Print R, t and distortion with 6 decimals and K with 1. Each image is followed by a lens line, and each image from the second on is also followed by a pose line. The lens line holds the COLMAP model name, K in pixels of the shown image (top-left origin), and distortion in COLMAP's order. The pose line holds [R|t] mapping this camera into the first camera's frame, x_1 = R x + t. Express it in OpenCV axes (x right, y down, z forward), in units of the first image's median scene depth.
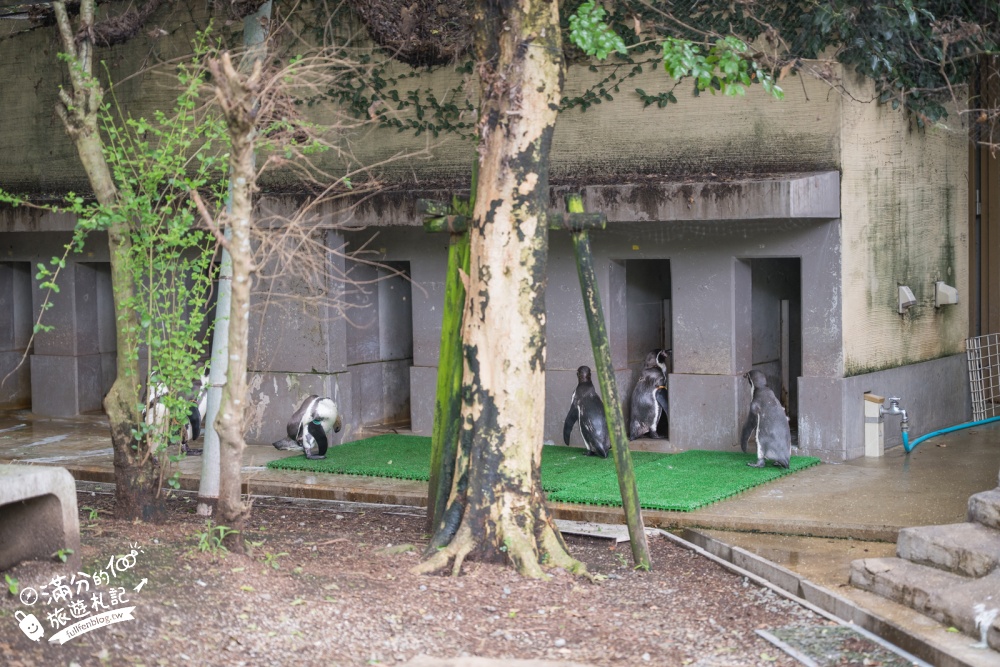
lens RADIAL K [[1980.4, 0, 503.9], [0, 1980.4, 331.1], [0, 0, 1]] dist [-0.000155, 0.000000]
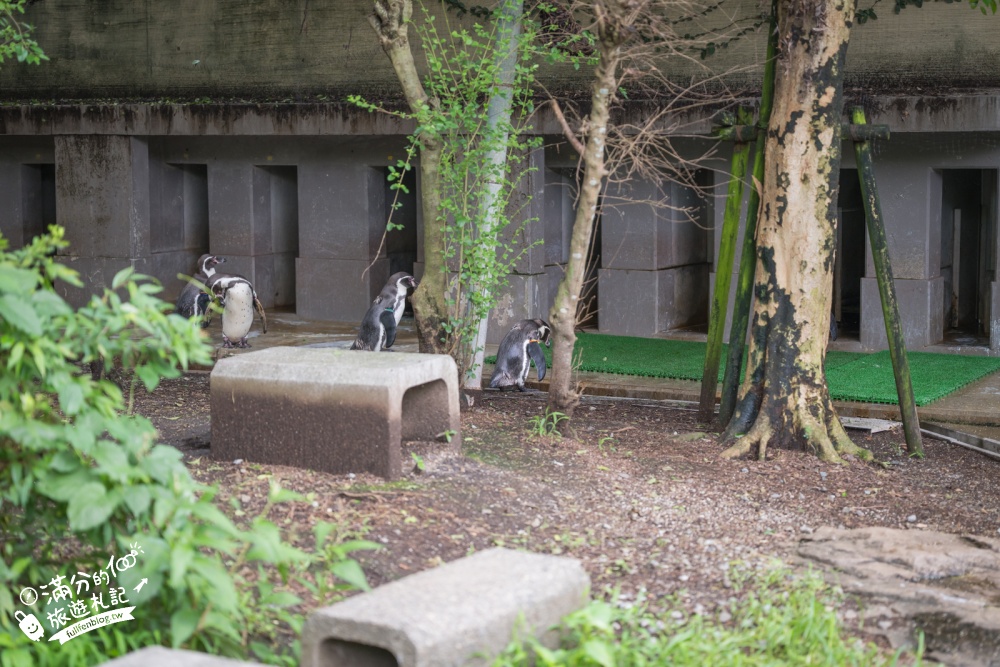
lens RADIAL K [[1980.4, 0, 495.9], [0, 1980.4, 334.7], [0, 0, 1]] dist [-0.000155, 0.000000]
pose [[0.999719, 0.009419, 0.021762, -0.187628], [-0.010451, 0.998801, 0.047820, 0.004757], [-0.021285, -0.048034, 0.998619, -0.070226]]
